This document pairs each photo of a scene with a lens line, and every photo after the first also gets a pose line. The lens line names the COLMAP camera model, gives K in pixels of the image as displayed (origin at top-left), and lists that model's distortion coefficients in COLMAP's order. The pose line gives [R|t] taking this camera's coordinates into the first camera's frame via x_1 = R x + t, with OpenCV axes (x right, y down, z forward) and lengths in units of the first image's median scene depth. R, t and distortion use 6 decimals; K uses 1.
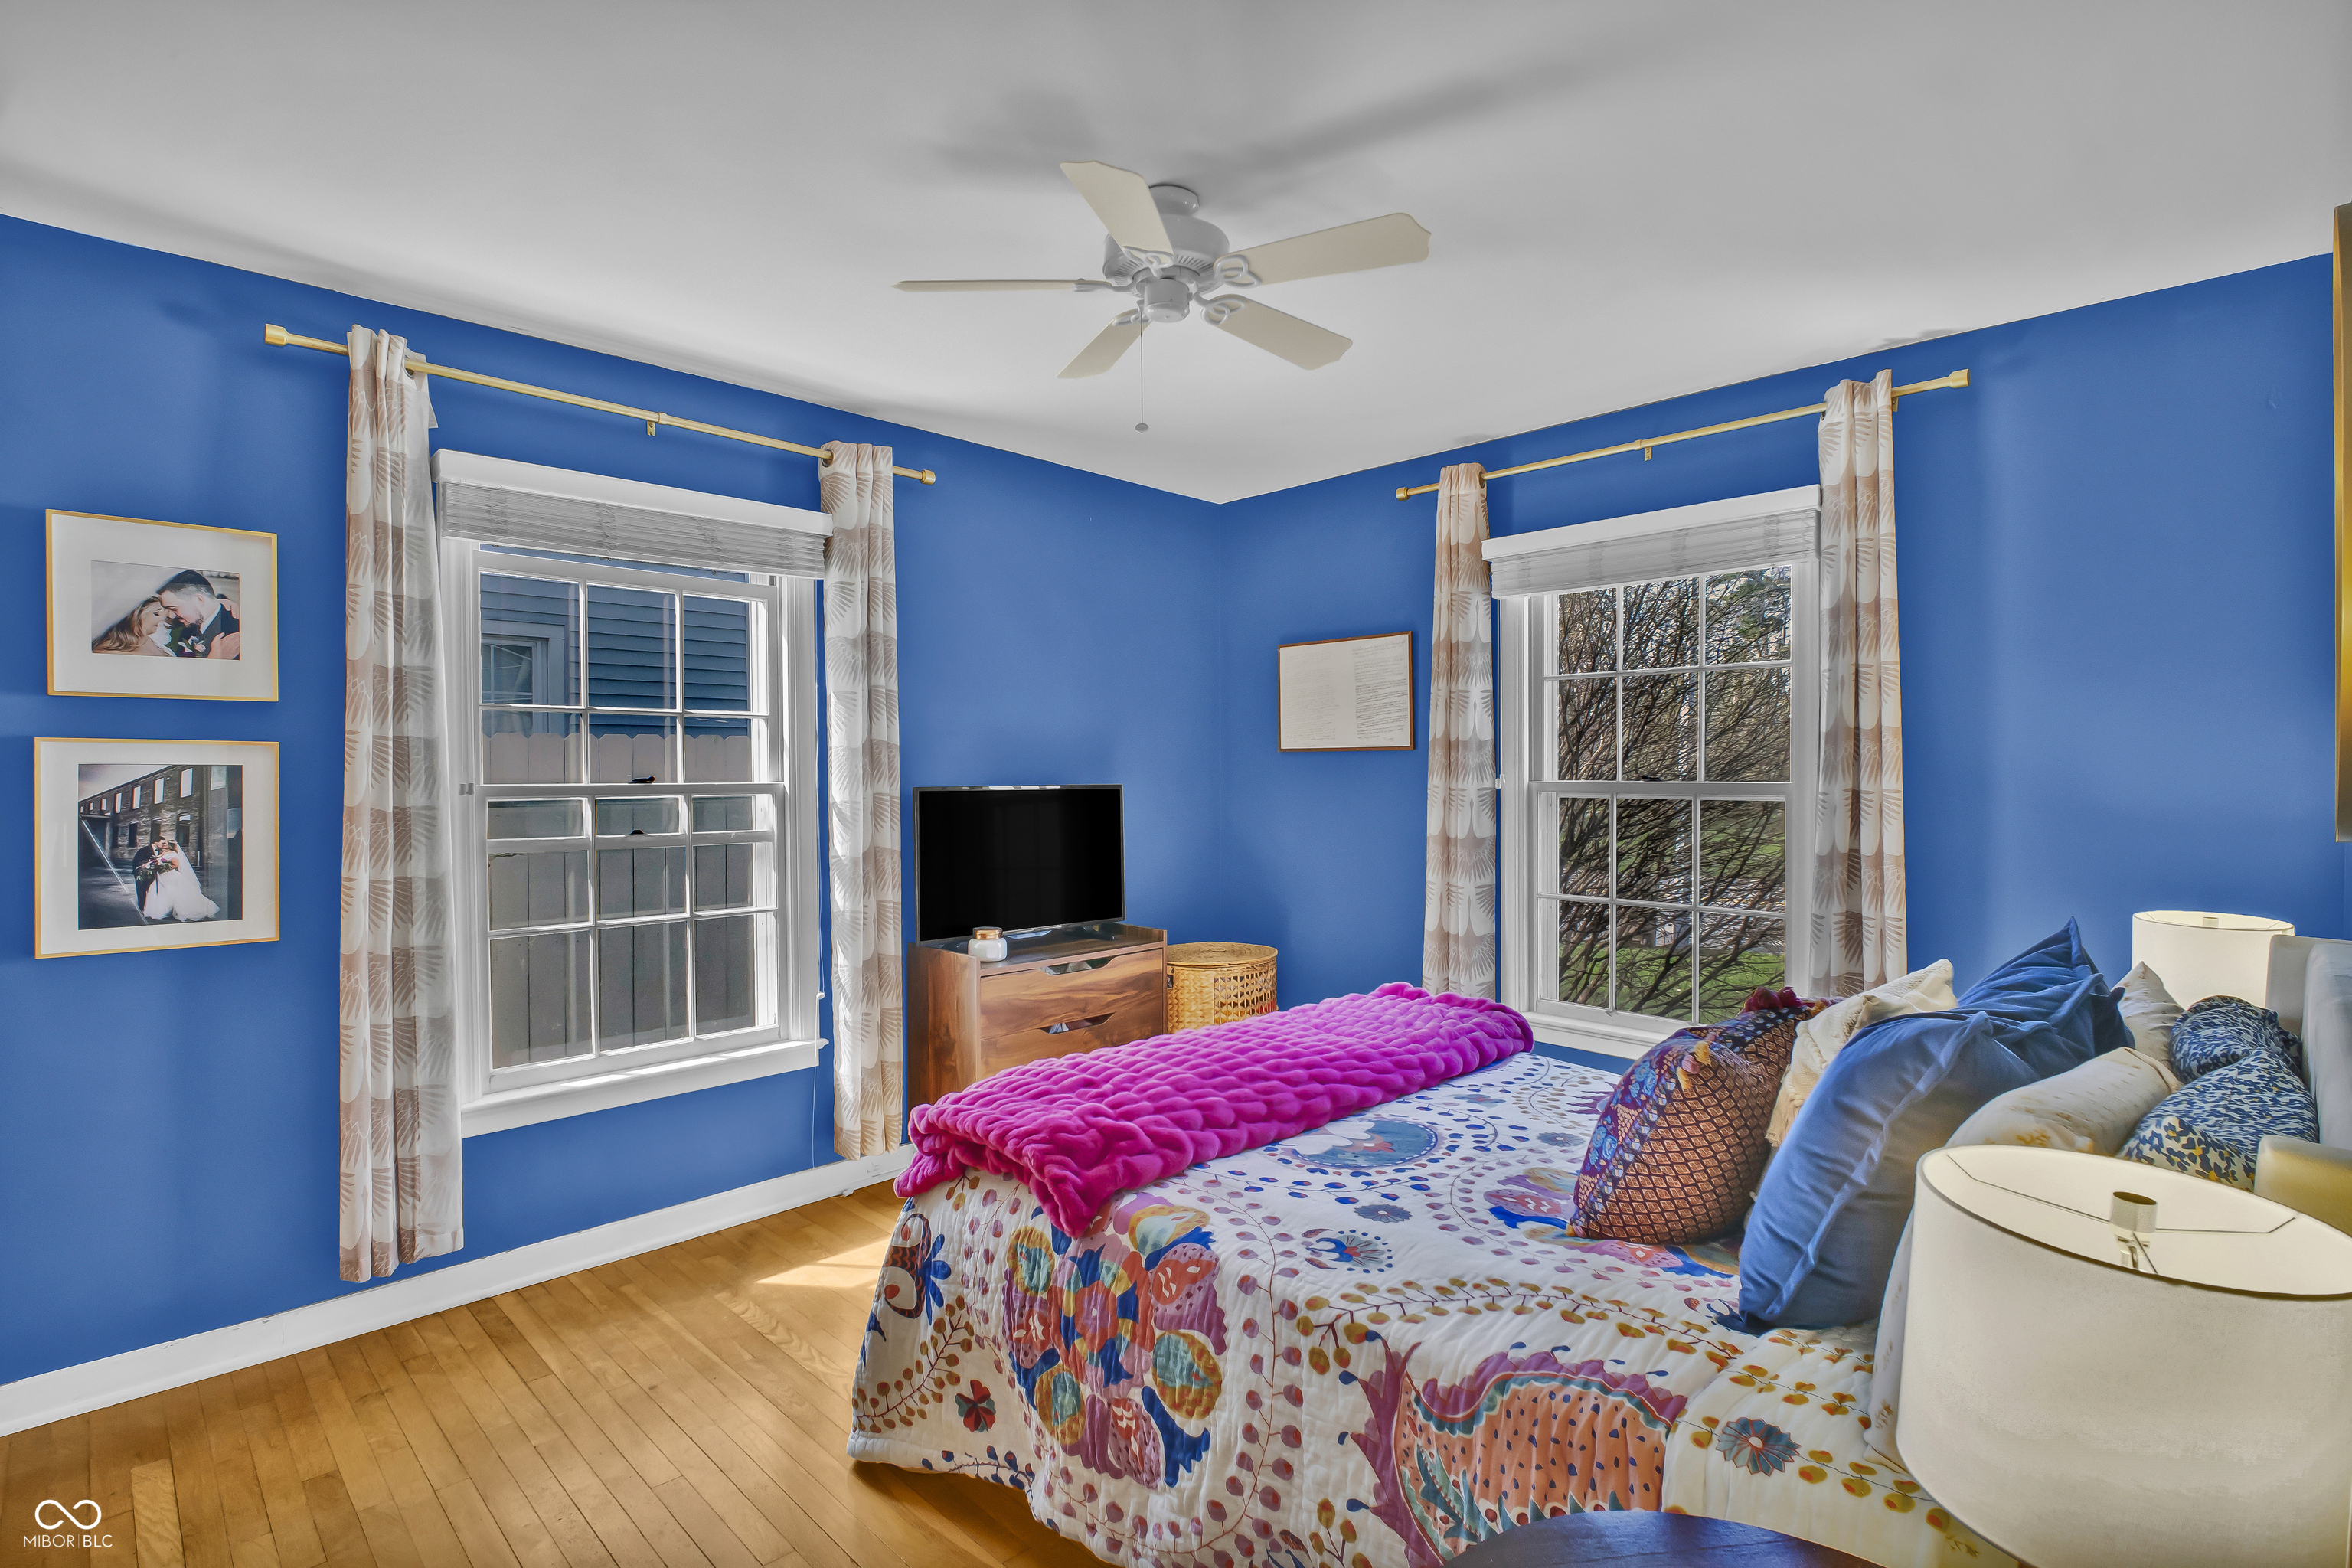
lens RADIAL K [[1112.0, 0, 1181.6], [0, 1112.0, 796.8], [0, 0, 1]] dist [-0.009544, -0.005529]
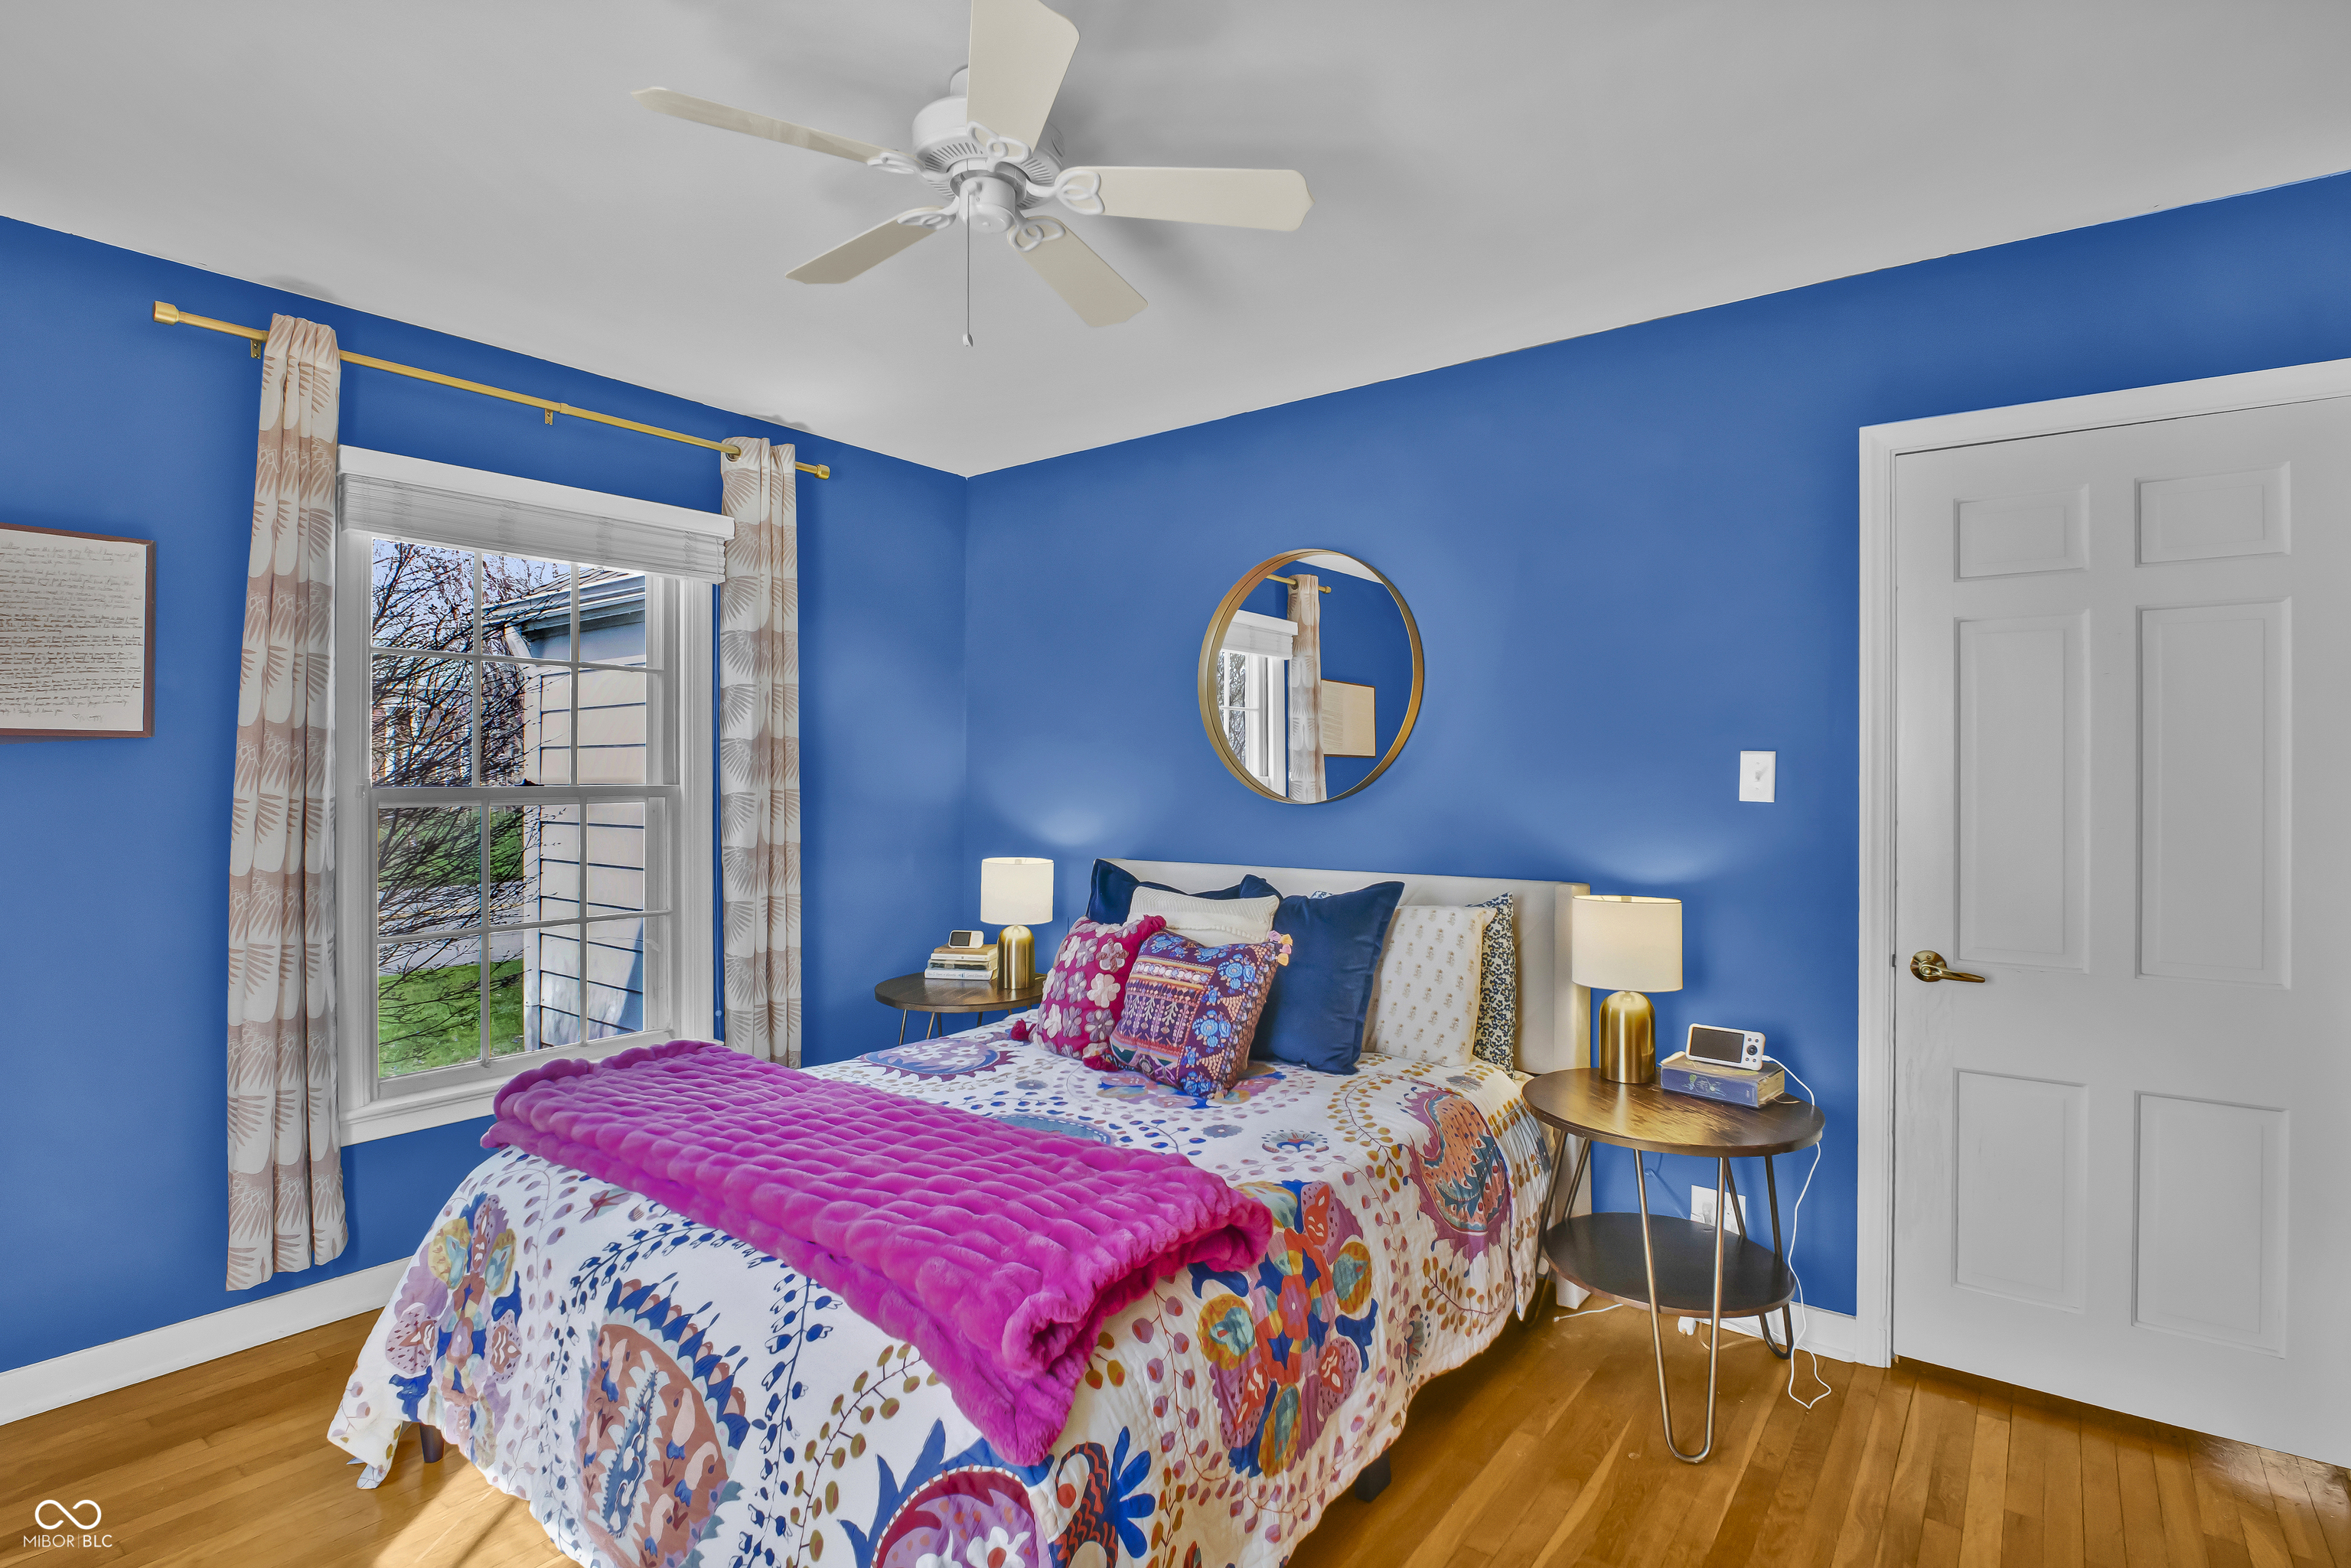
lens RADIAL K [[1145.4, 0, 1190.9], [0, 1145.4, 770.1], [0, 0, 1]] dist [-0.006886, -0.000186]
pose [[-0.136349, 0.001992, 0.990659, -1.006953], [0.020870, 0.999782, 0.000862, -0.028785], [-0.990441, 0.020793, -0.136361, 1.113195]]
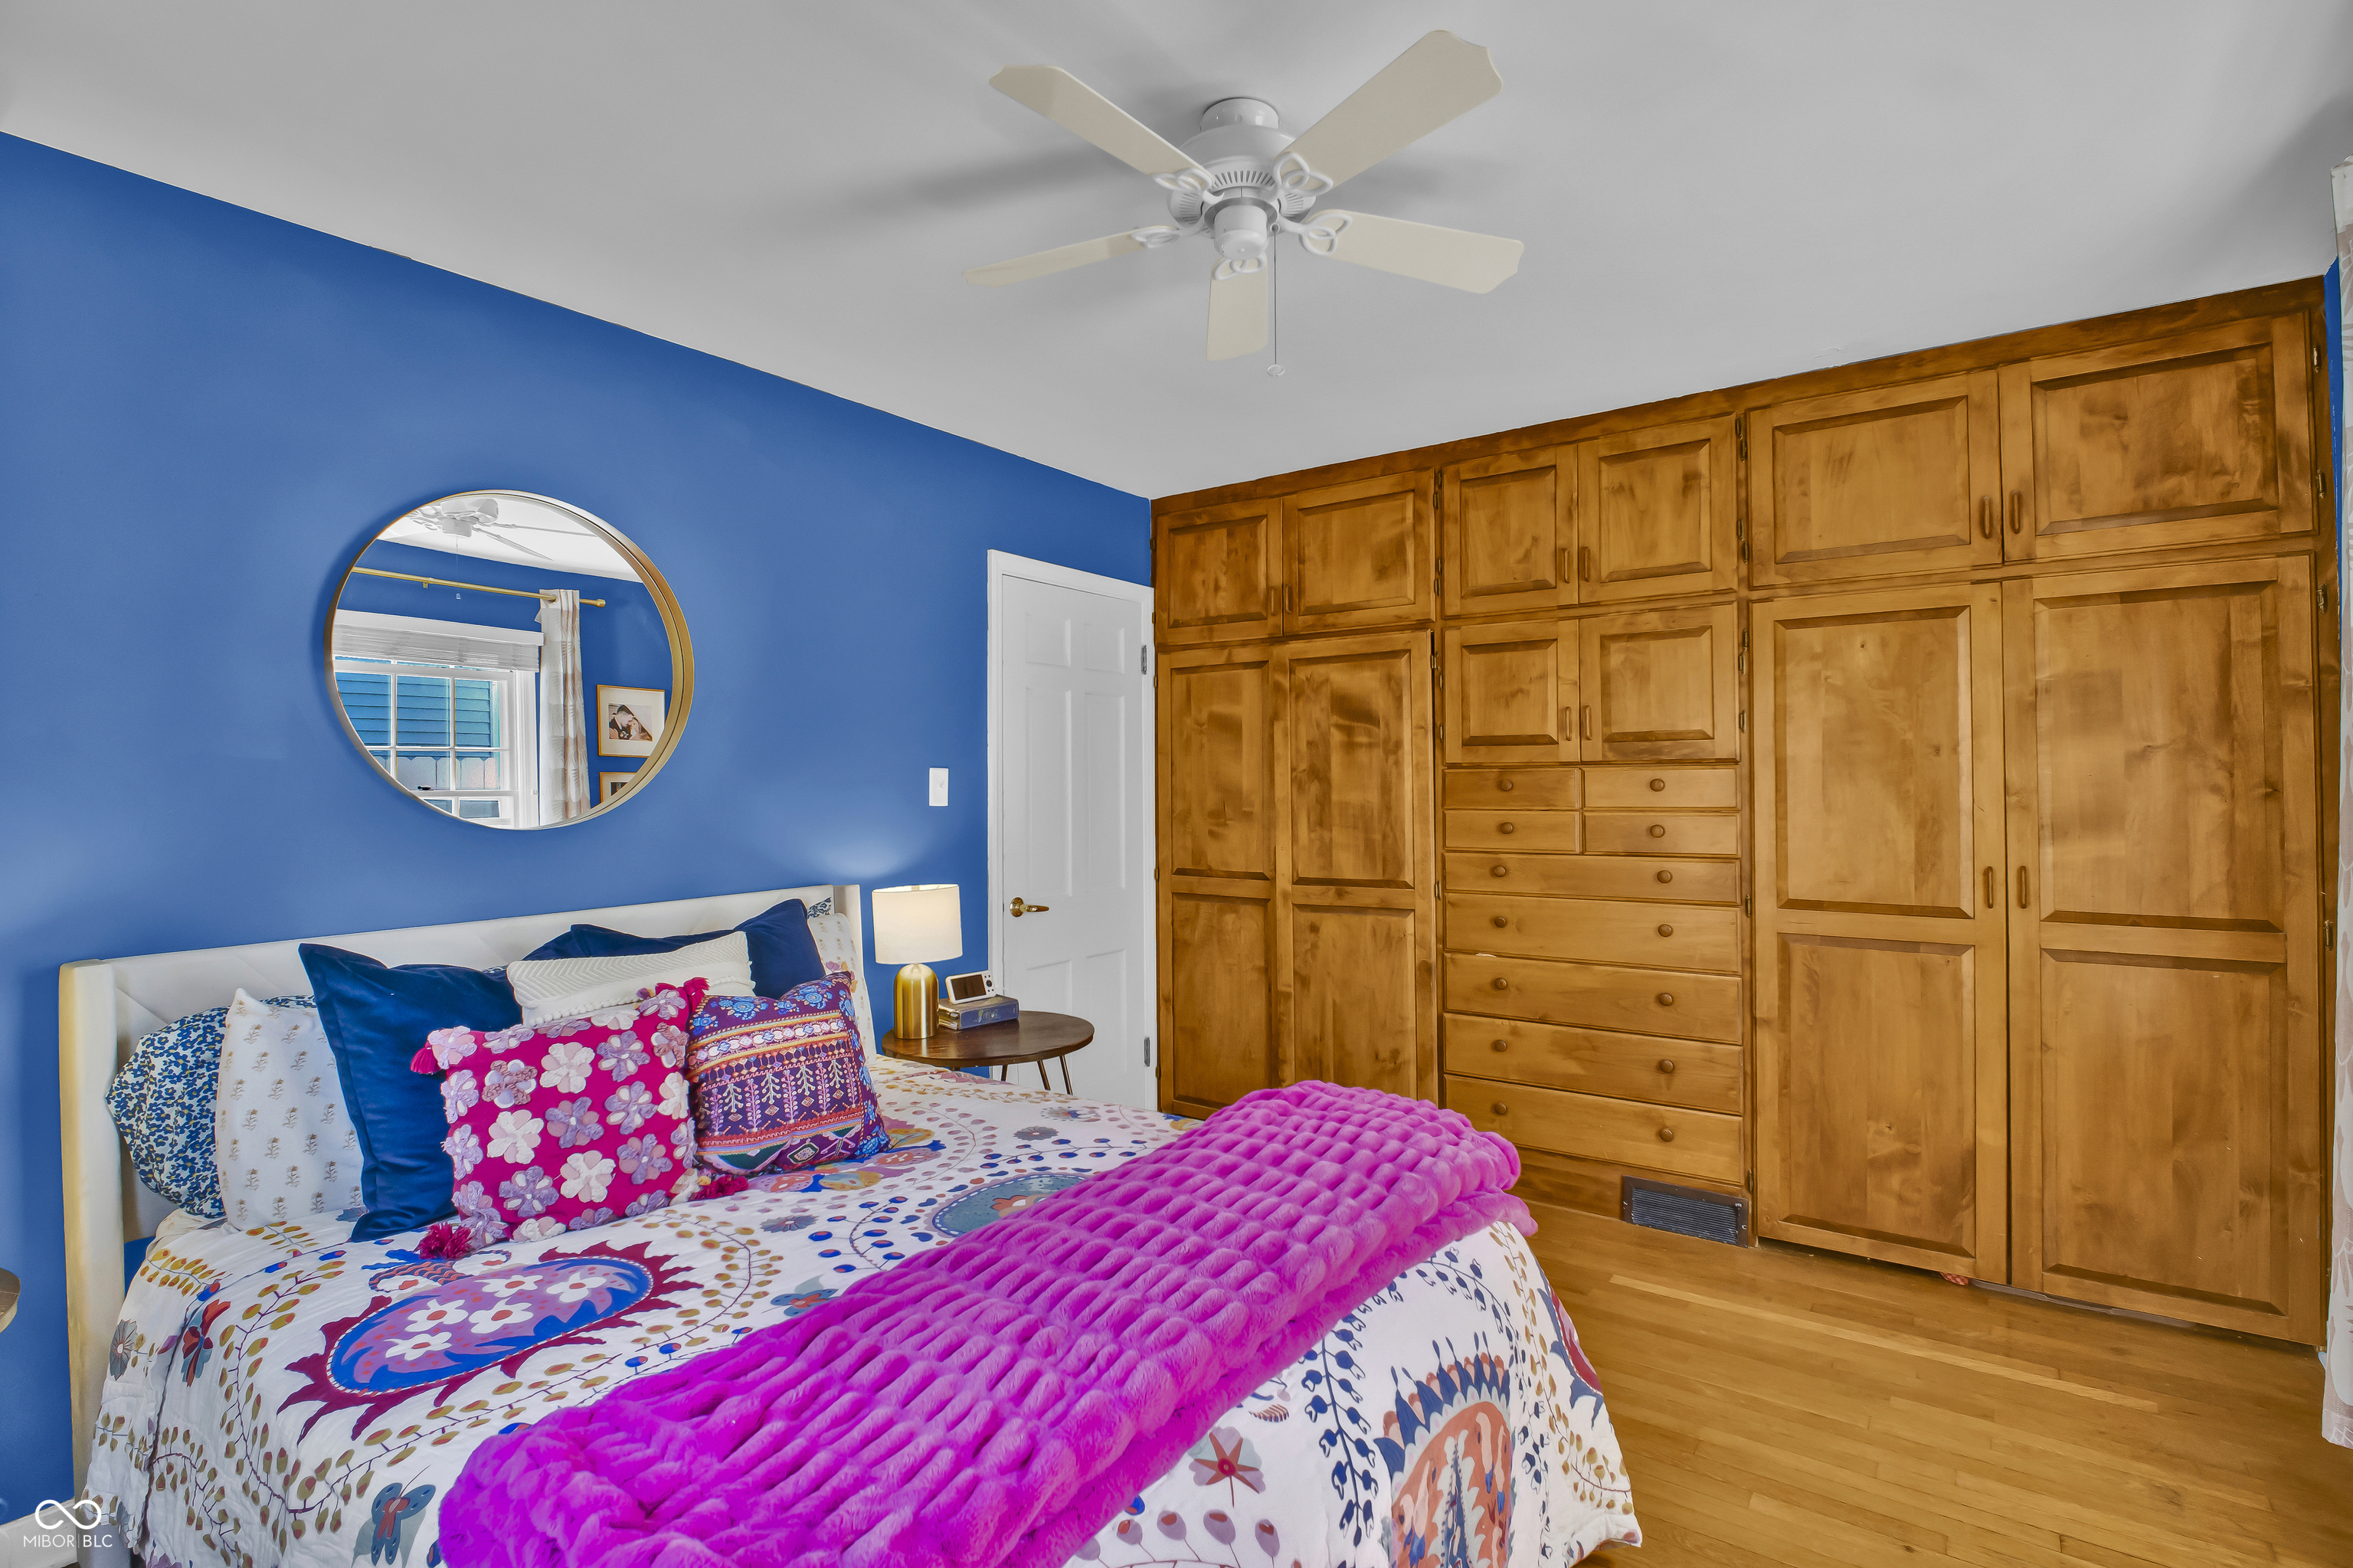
lens RADIAL K [[1112.5, 0, 1182.1], [0, 1112.5, 771.2], [0, 0, 1]] dist [-0.009544, -0.005529]
pose [[-0.987791, 0.009281, -0.155510, 0.194643], [0.007607, 0.999907, 0.011353, -0.047999], [0.155600, 0.010031, -0.987769, 2.108922]]
